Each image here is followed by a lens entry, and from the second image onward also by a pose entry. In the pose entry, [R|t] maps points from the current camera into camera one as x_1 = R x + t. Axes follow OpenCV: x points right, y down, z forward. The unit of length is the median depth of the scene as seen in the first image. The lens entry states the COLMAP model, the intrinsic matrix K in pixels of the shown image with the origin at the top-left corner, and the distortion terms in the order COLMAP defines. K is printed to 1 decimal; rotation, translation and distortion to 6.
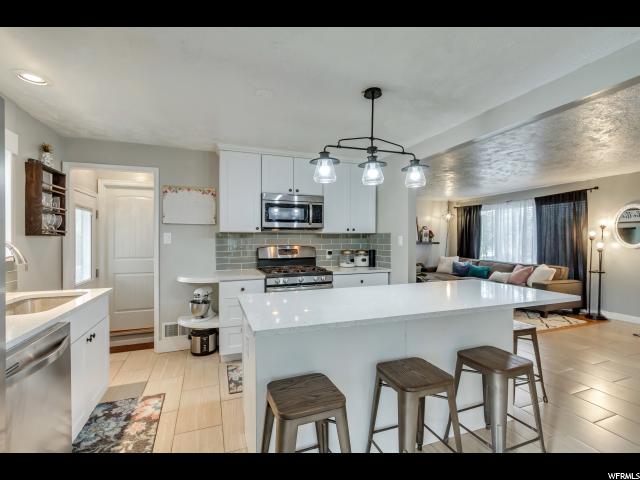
lens RADIAL K [[297.9, 0, 320.3], [0, 297.9, 243.0], [0, 0, 1]] dist [0.000883, -0.000345]
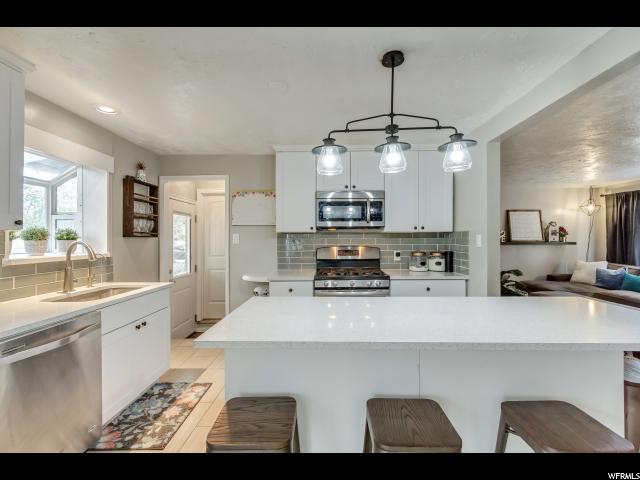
lens RADIAL K [[297.3, 0, 320.0], [0, 297.3, 240.0], [0, 0, 1]] dist [0.002403, -0.000762]
pose [[0.926409, -0.001779, -0.376515, 0.178934], [-0.001411, 0.999965, -0.008197, -0.002777], [0.376516, 0.008125, 0.926374, 0.109423]]
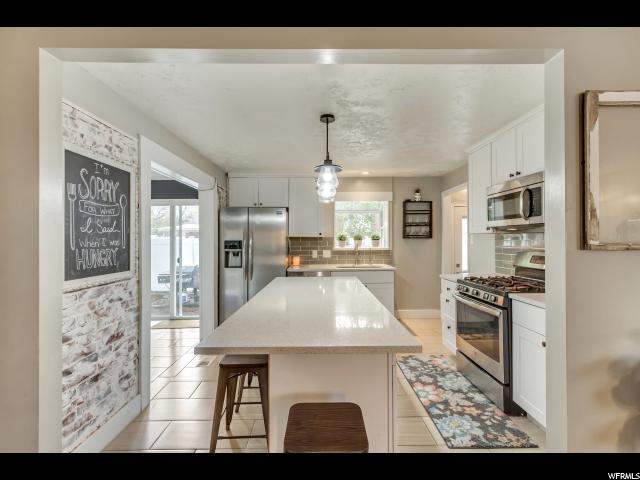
lens RADIAL K [[297.3, 0, 320.0], [0, 297.3, 240.0], [0, 0, 1]] dist [0.002403, -0.000762]
pose [[-0.343998, 0.005324, -0.938955, 0.779473], [-0.008161, 0.999929, 0.008660, -0.019519], [0.938935, 0.010641, -0.343930, 0.833946]]
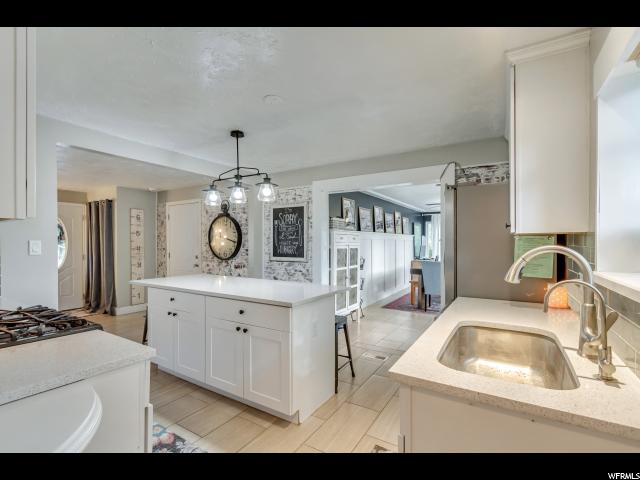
lens RADIAL K [[297.3, 0, 320.0], [0, 297.3, 240.0], [0, 0, 1]] dist [0.002403, -0.000762]
pose [[-0.615807, 0.008643, 0.787849, -0.669642], [0.014727, 0.999891, 0.000542, -0.017200], [-0.787759, 0.011936, -0.615868, 0.927642]]
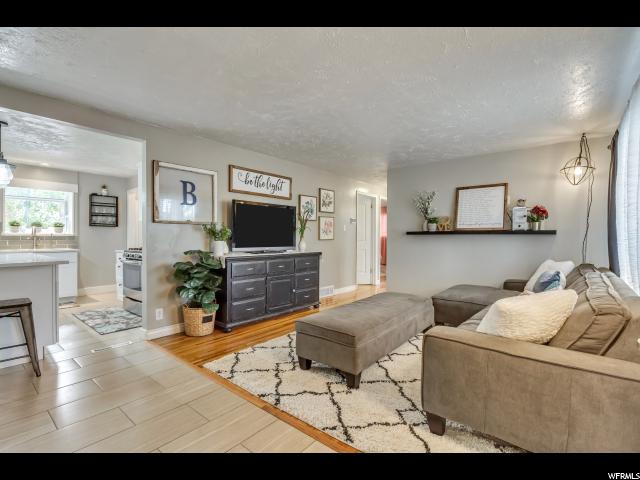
lens RADIAL K [[297.3, 0, 320.0], [0, 297.3, 240.0], [0, 0, 1]] dist [0.002403, -0.000762]
pose [[0.501492, 0.008366, -0.865122, 1.389470], [-0.014393, 0.999896, 0.001326, 0.038859], [0.865043, 0.011787, 0.501560, 0.998495]]
